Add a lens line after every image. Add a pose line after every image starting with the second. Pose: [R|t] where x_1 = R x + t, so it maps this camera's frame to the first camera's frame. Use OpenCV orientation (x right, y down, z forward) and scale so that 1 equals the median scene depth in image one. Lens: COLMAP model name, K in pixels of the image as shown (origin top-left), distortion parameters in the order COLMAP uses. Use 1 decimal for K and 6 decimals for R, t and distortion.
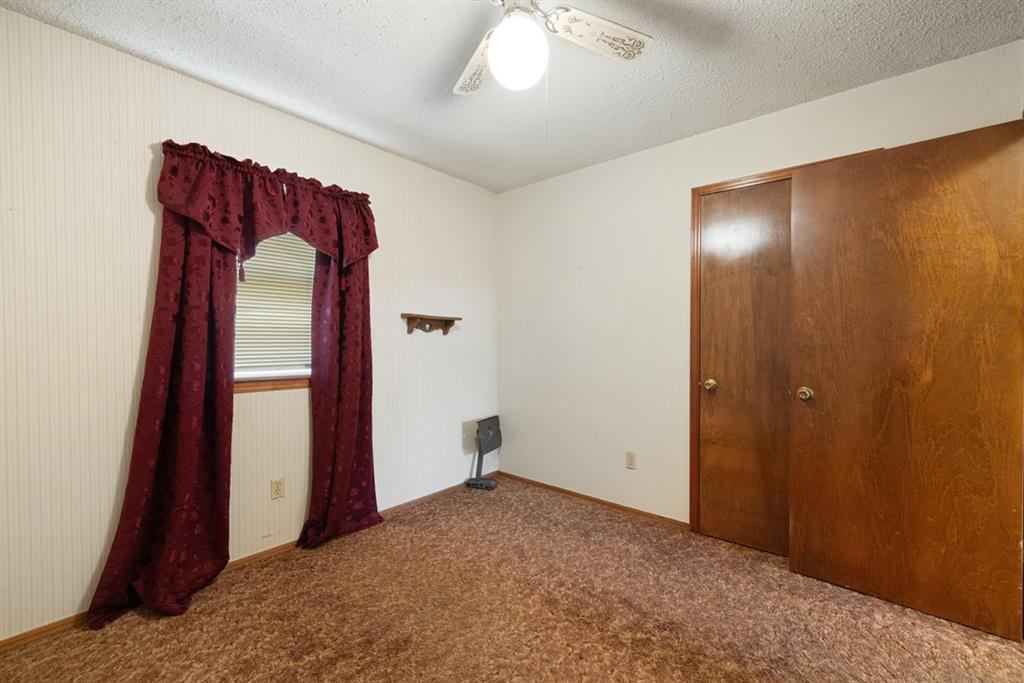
lens RADIAL K [[438.1, 0, 510.6], [0, 438.1, 340.2], [0, 0, 1]] dist [0.002312, 0.000354]
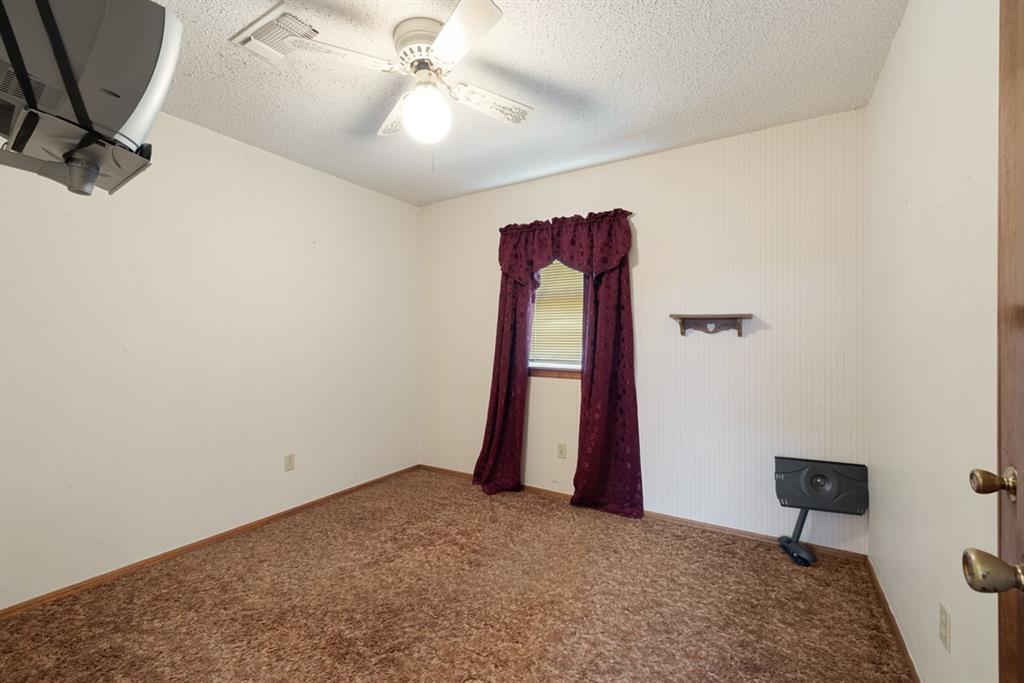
lens RADIAL K [[438.1, 0, 511.3], [0, 438.1, 339.2], [0, 0, 1]] dist [0.002312, 0.000354]
pose [[0.141826, -0.007253, -0.989865, 0.756822], [-0.008941, 0.999923, -0.008607, 0.004880], [0.989851, 0.010071, 0.141750, 0.616498]]
